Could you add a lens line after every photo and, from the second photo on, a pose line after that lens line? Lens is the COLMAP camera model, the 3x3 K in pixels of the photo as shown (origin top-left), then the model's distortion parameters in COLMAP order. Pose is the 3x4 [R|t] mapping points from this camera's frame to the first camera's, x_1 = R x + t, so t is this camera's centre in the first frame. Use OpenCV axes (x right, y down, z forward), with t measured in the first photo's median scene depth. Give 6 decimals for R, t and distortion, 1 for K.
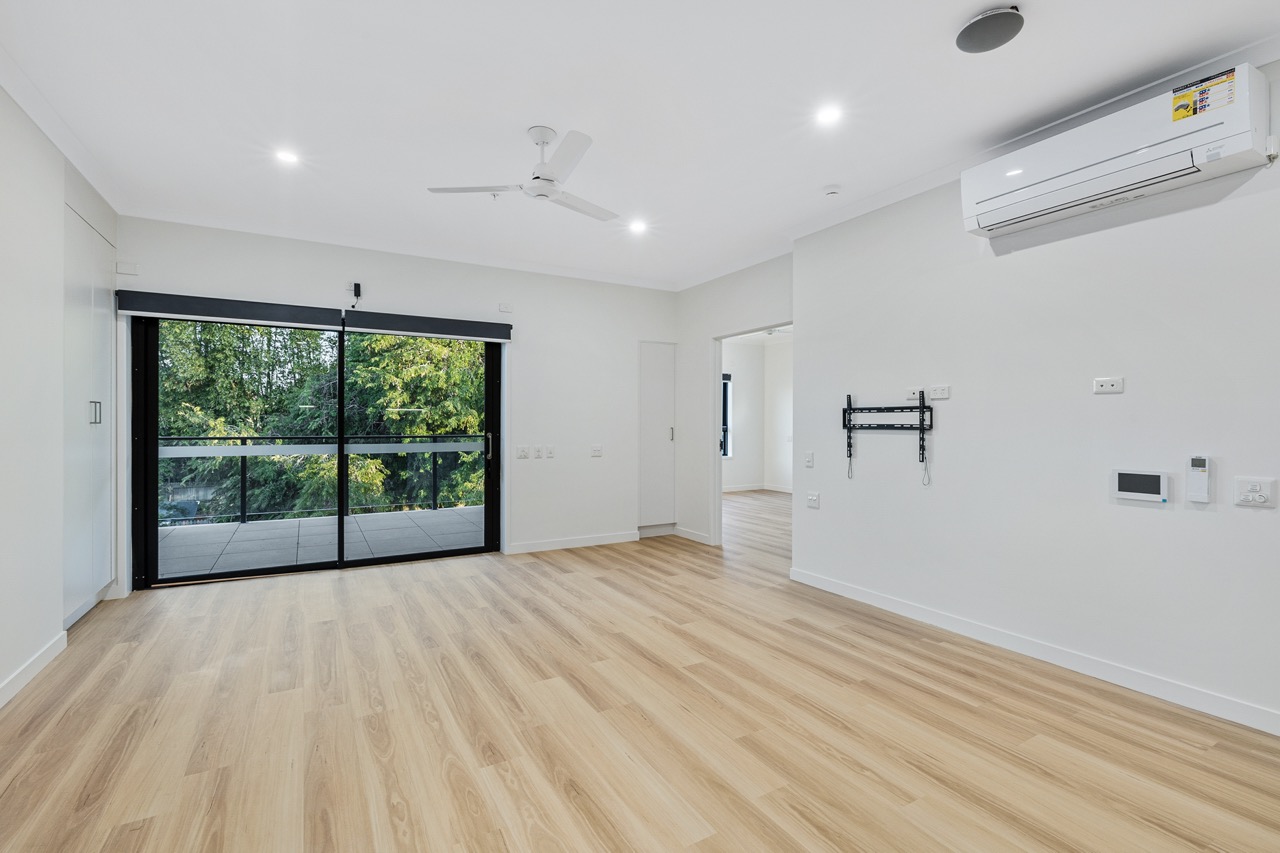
lens RADIAL K [[574.7, 0, 640.0], [0, 574.7, 426.5], [0, 0, 1]] dist [-0.000962, 0.000089]
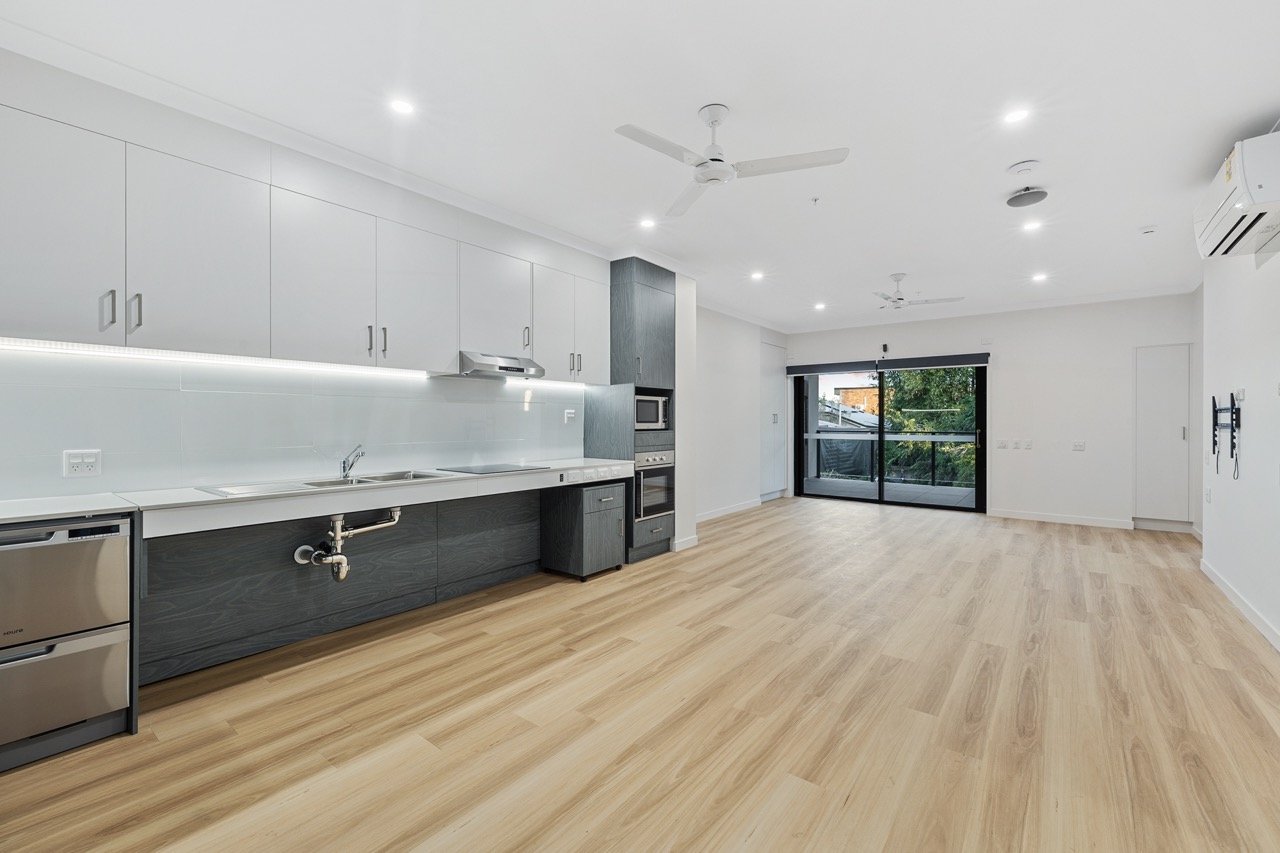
lens RADIAL K [[537.8, 0, 640.0], [0, 537.8, 426.5], [0, 0, 1]] dist [0.001450, 0.000051]
pose [[0.367393, 0.006156, -0.930045, 0.785040], [-0.004649, 0.999978, 0.004783, 0.001766], [0.930054, 0.002567, 0.367414, -0.322630]]
